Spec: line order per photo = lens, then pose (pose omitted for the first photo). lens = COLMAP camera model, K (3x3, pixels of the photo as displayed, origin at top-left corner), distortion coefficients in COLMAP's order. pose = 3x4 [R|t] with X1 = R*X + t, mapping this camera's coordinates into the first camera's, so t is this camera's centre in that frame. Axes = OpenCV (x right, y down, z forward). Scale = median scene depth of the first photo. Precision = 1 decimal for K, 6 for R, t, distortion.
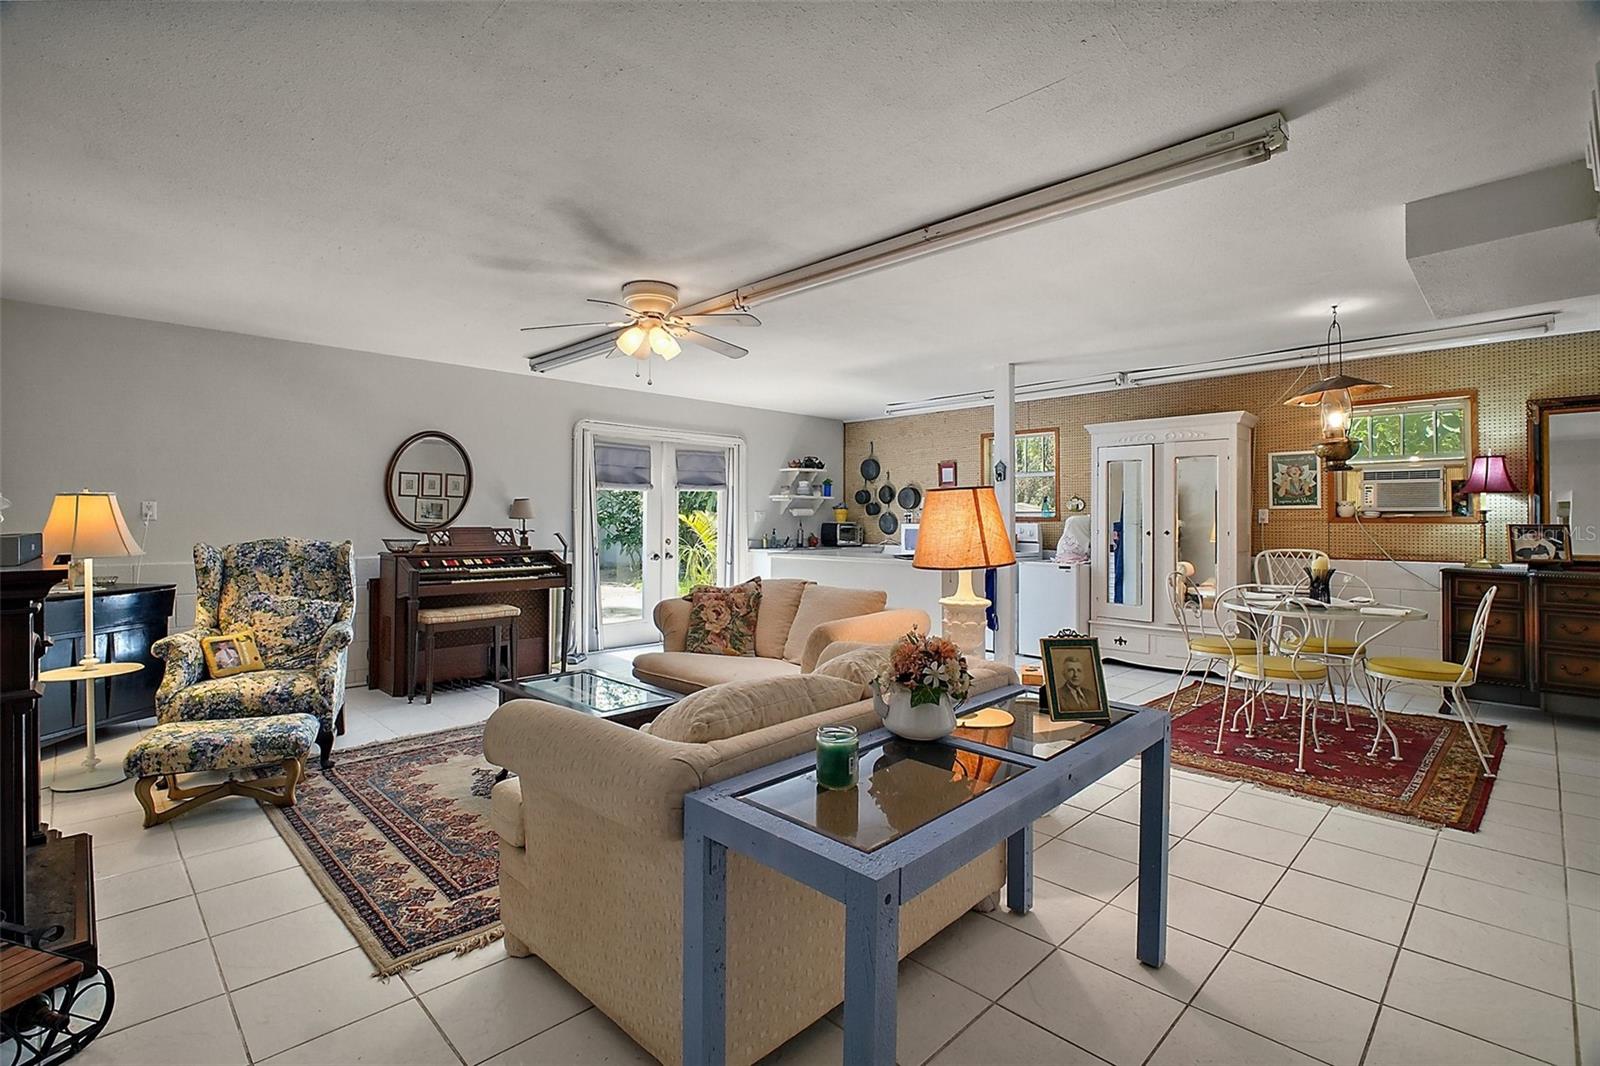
lens RADIAL K [[734.0, 0, 797.6], [0, 734.0, 508.1], [0, 0, 1]] dist [-0.000976, -0.001996]
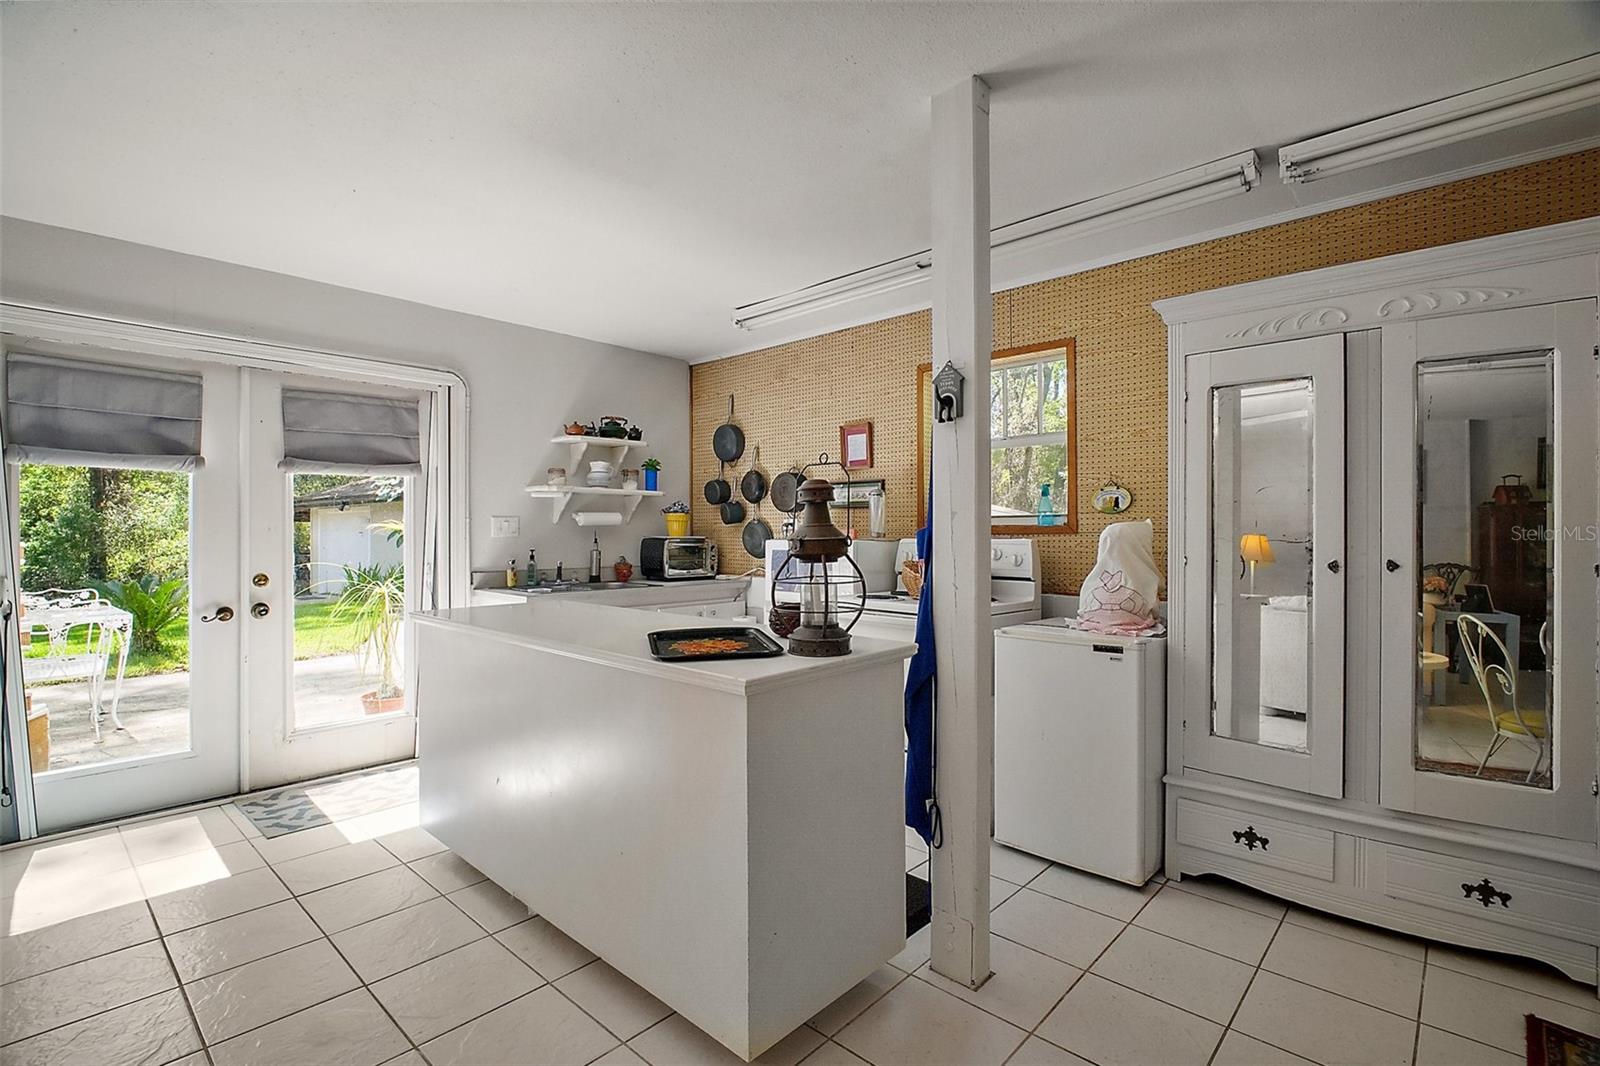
lens RADIAL K [[734.0, 0, 796.2], [0, 734.0, 534.5], [0, 0, 1]] dist [-0.000976, -0.001996]
pose [[0.998788, -0.003301, 0.049116, 0.131445], [0.002328, 0.999800, 0.019851, 0.007138], [-0.049172, -0.019712, 0.998596, 0.460903]]
